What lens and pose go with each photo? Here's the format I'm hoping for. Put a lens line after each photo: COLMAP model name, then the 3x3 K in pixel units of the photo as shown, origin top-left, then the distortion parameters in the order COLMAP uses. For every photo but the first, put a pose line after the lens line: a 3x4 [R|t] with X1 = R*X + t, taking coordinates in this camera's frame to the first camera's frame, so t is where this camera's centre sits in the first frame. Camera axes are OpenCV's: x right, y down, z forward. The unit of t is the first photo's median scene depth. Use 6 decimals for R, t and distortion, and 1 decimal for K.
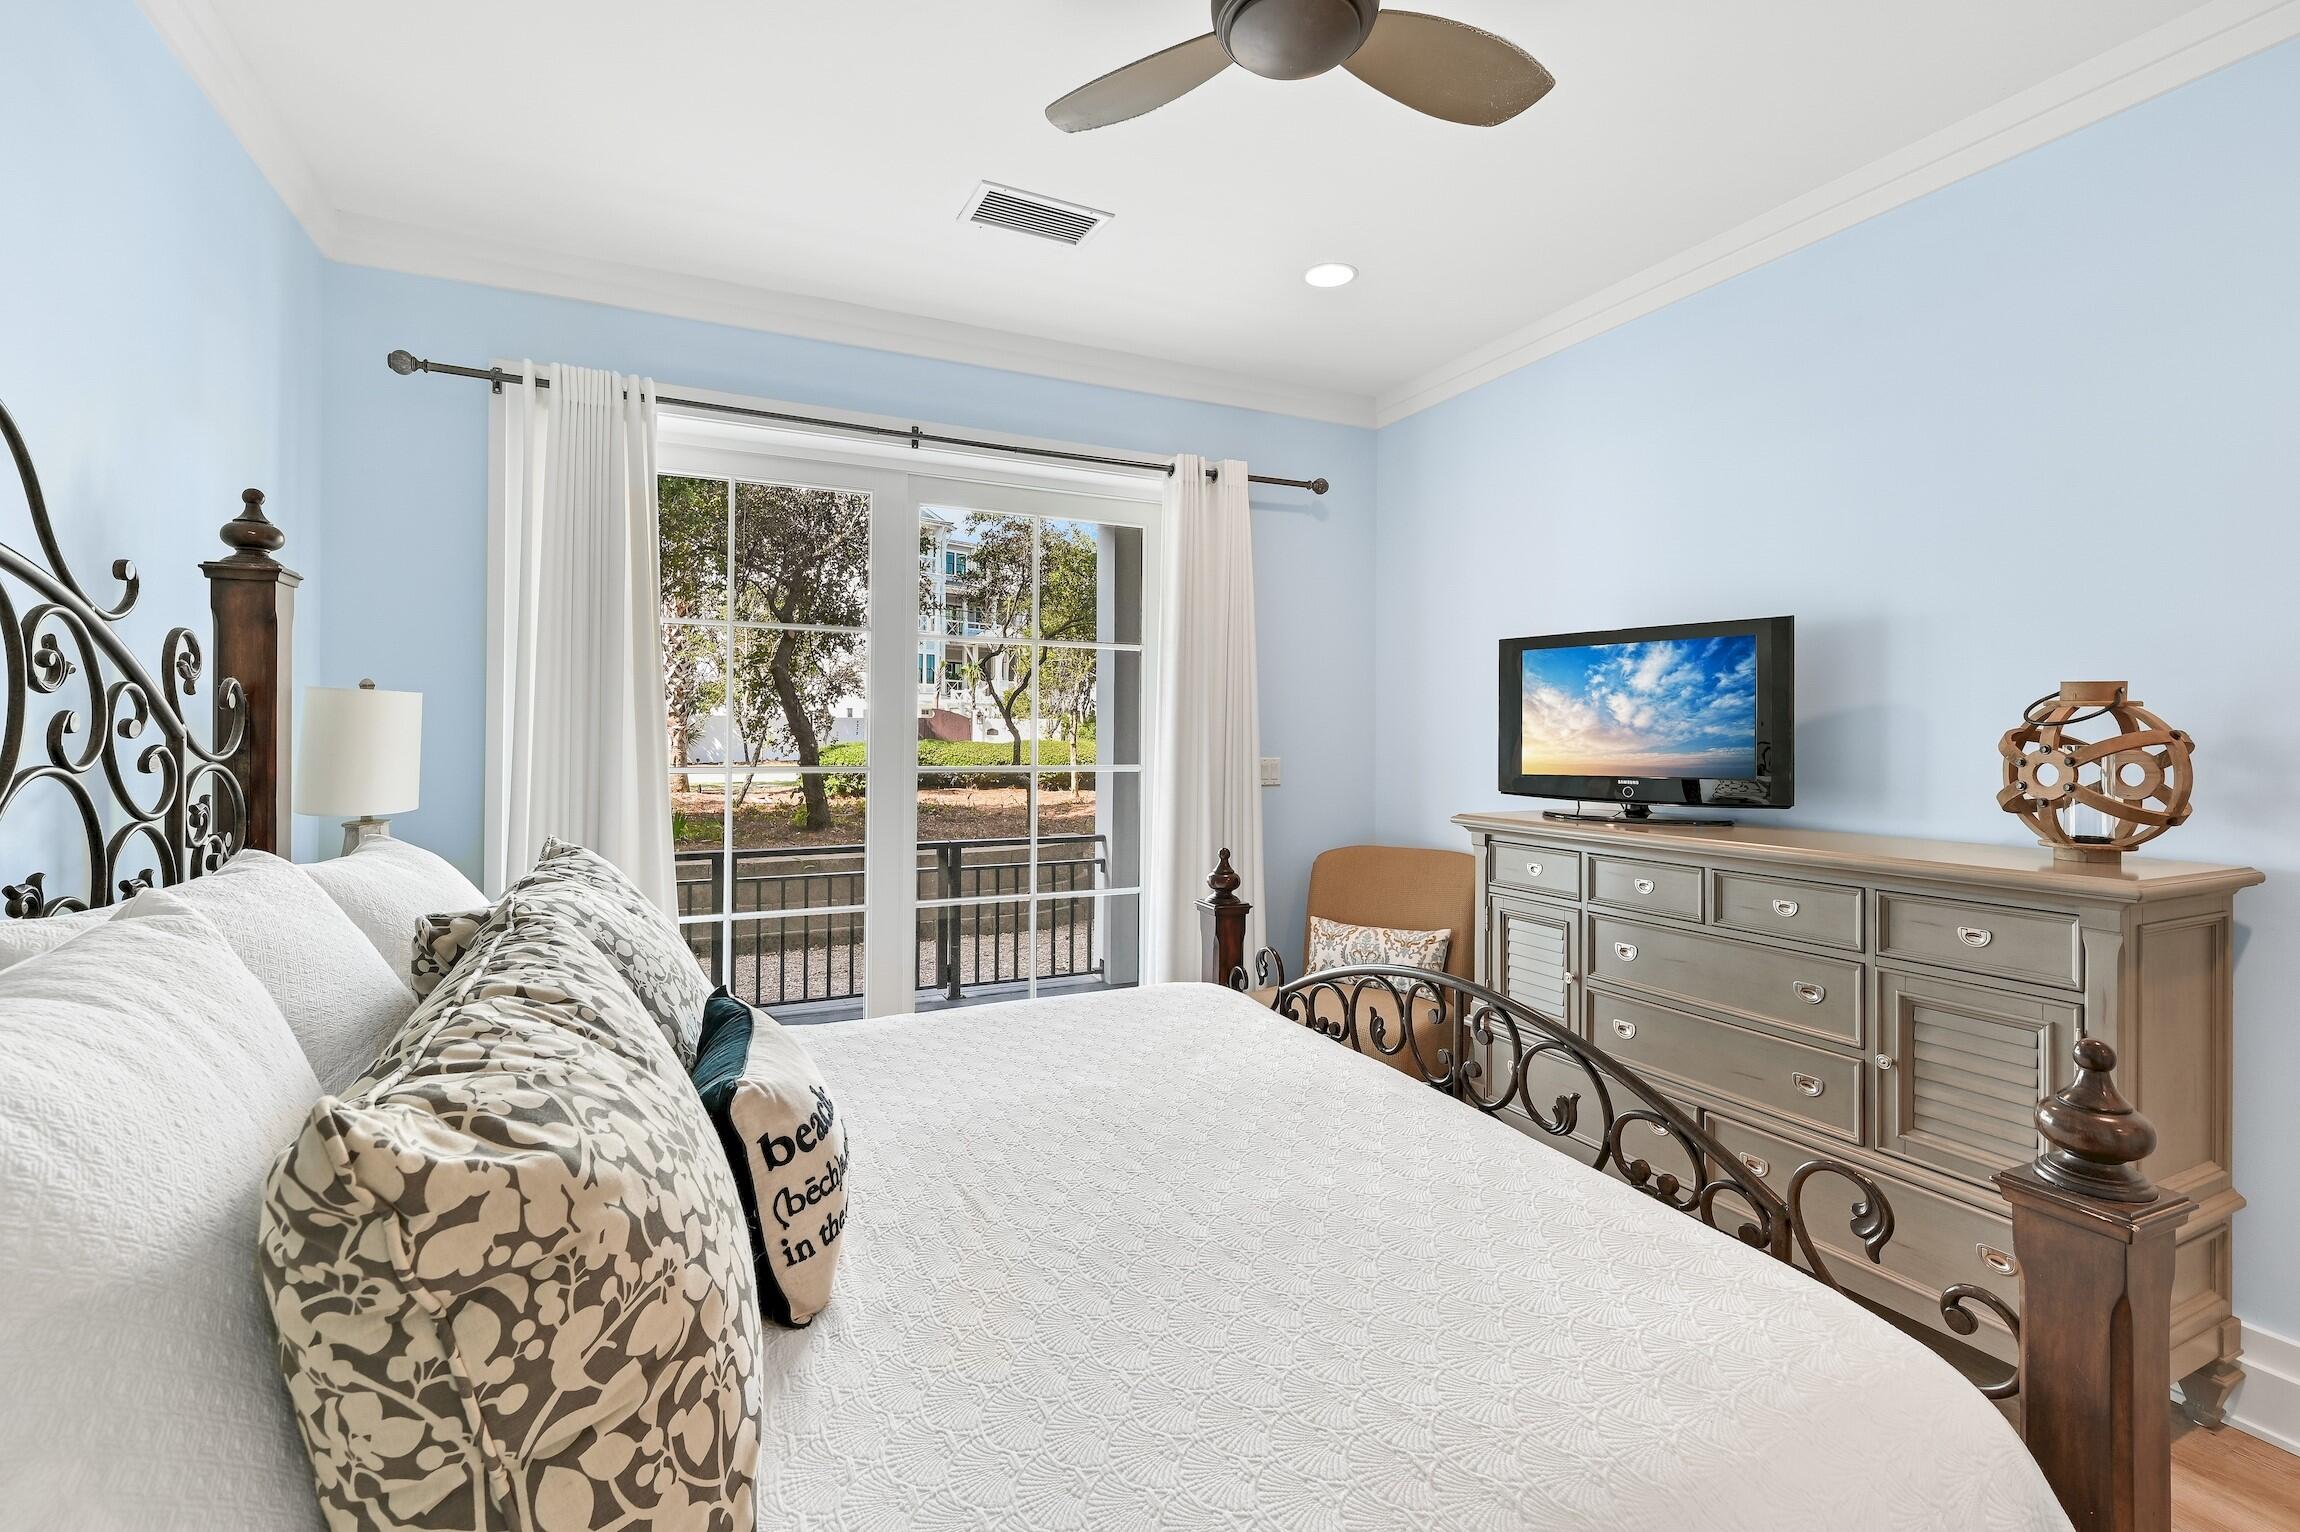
lens RADIAL K [[1025.9, 0, 1150.1], [0, 1025.9, 734.0], [0, 0, 1]] dist [0.001122, 0.000010]
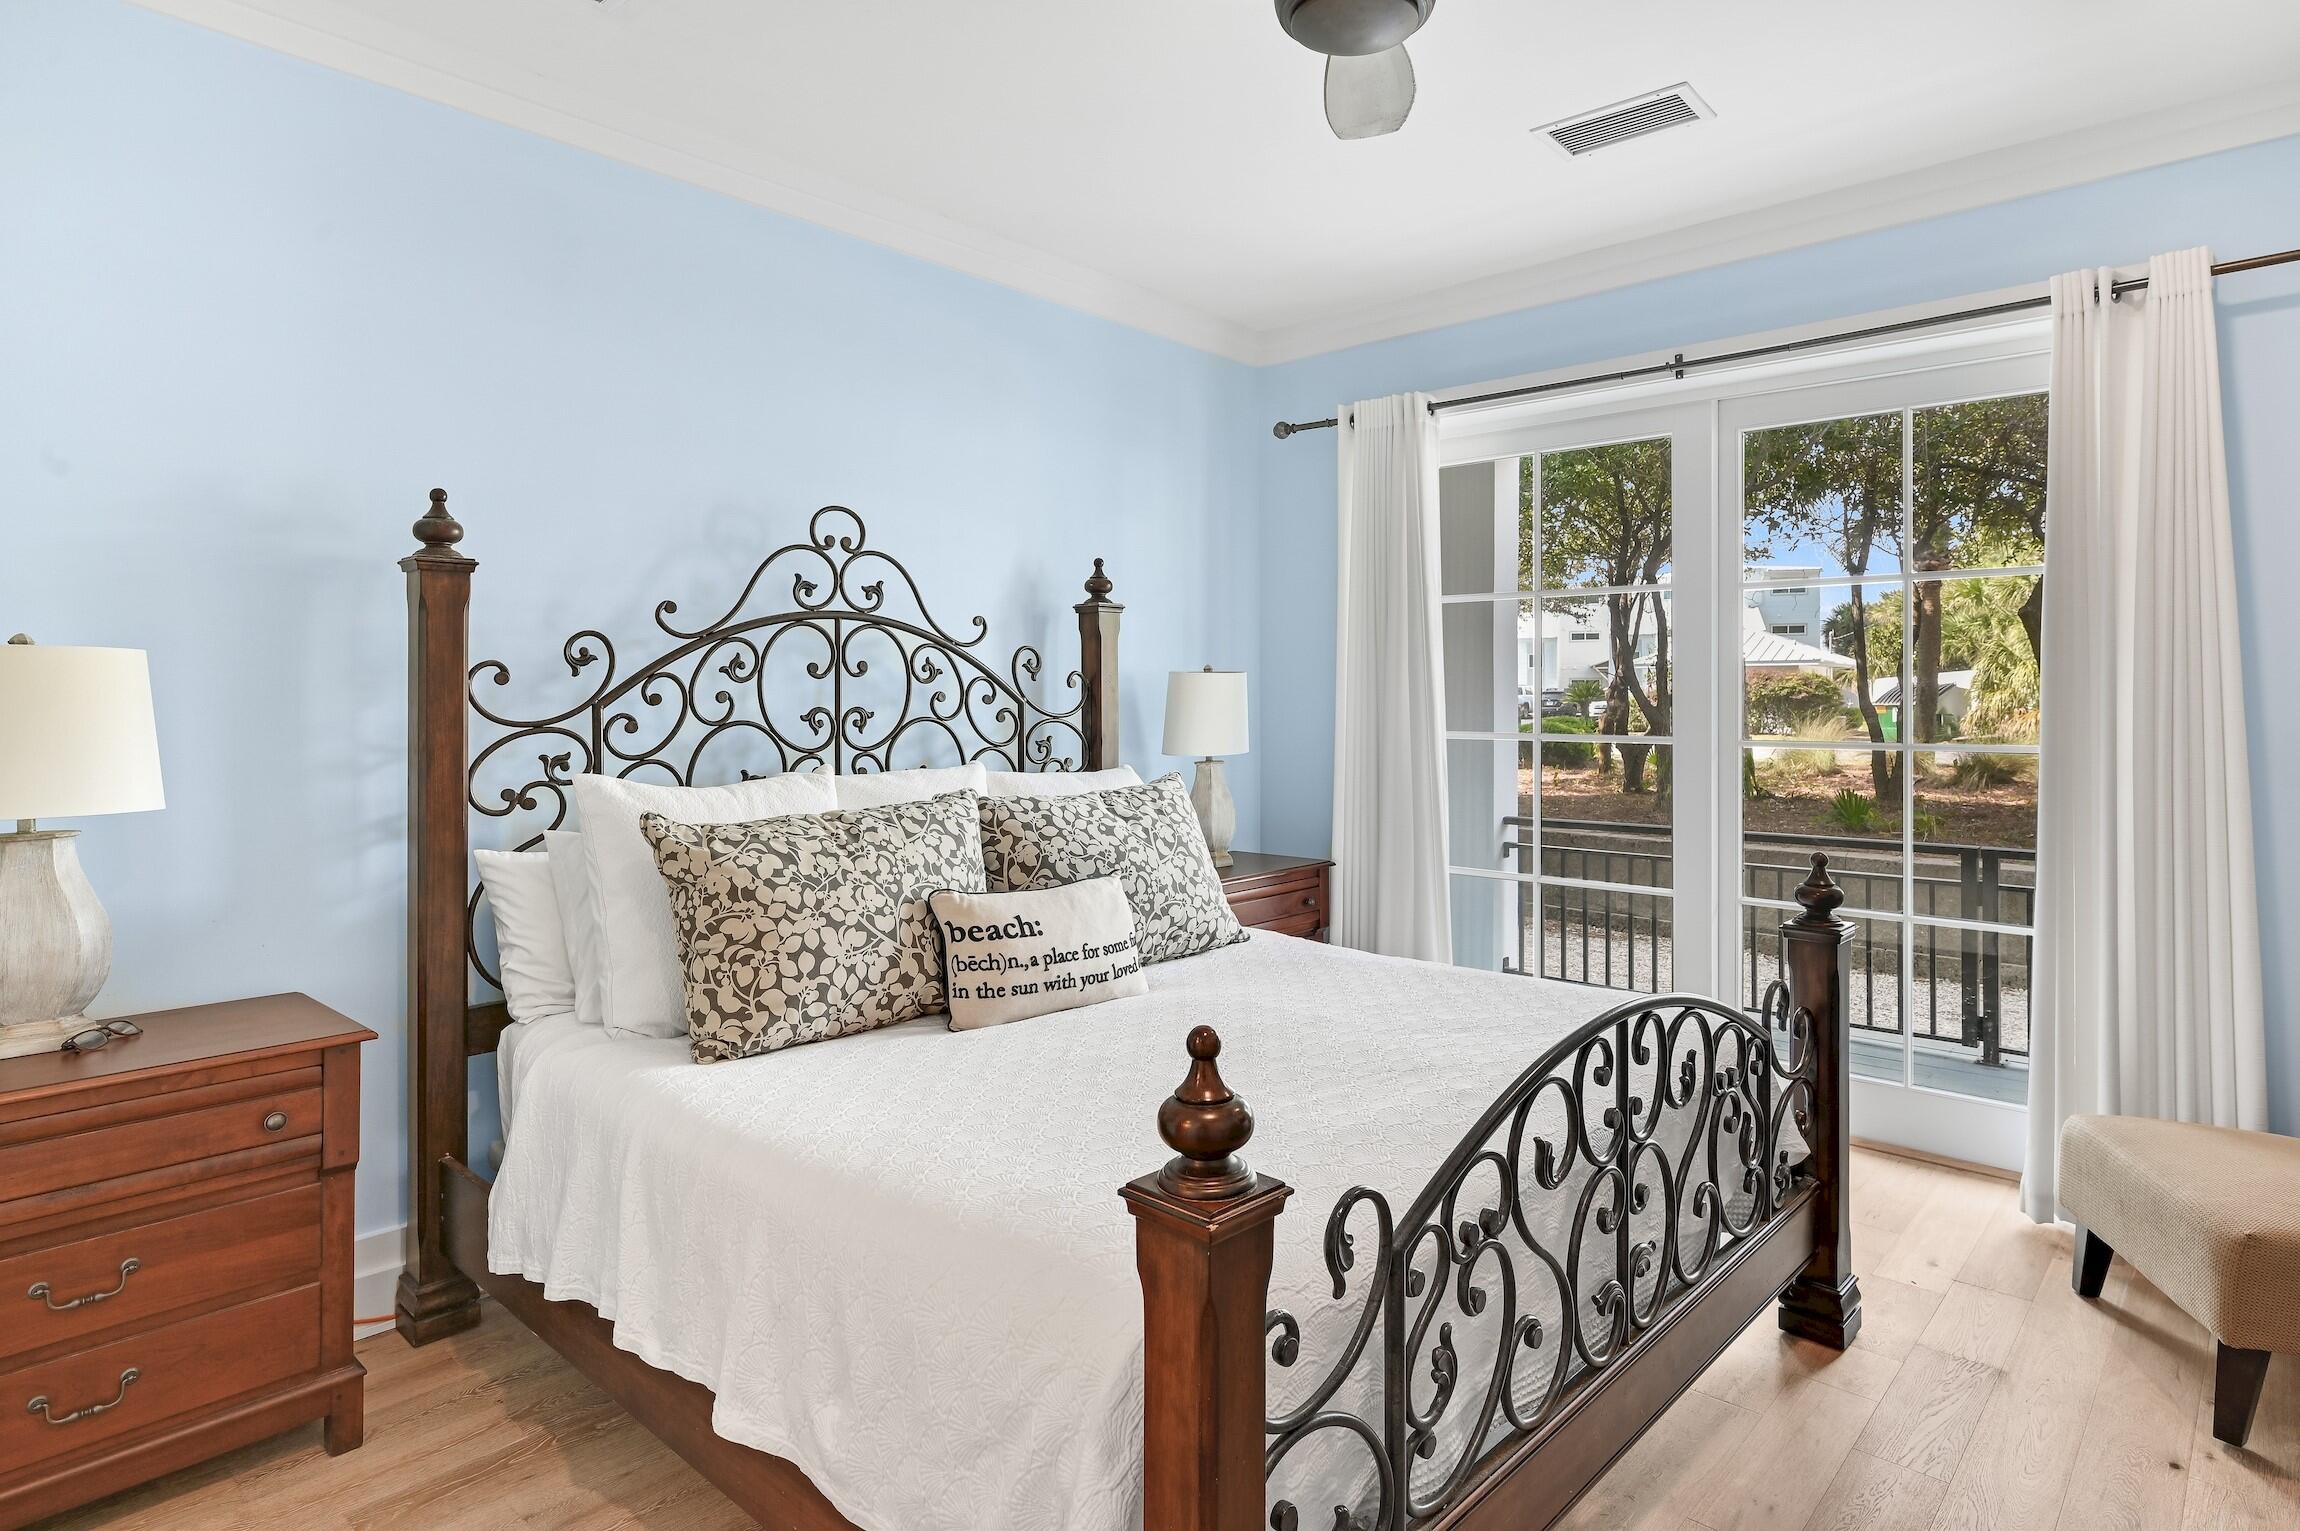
lens RADIAL K [[1283.4, 0, 1150.0], [0, 1283.4, 694.9], [0, 0, 1]] dist [0.000641, 0.000487]
pose [[0.364364, -0.005645, -0.931240, 0.840297], [0.002365, 0.999984, -0.005136, -0.000002], [0.931254, -0.000331, 0.364371, 0.224030]]
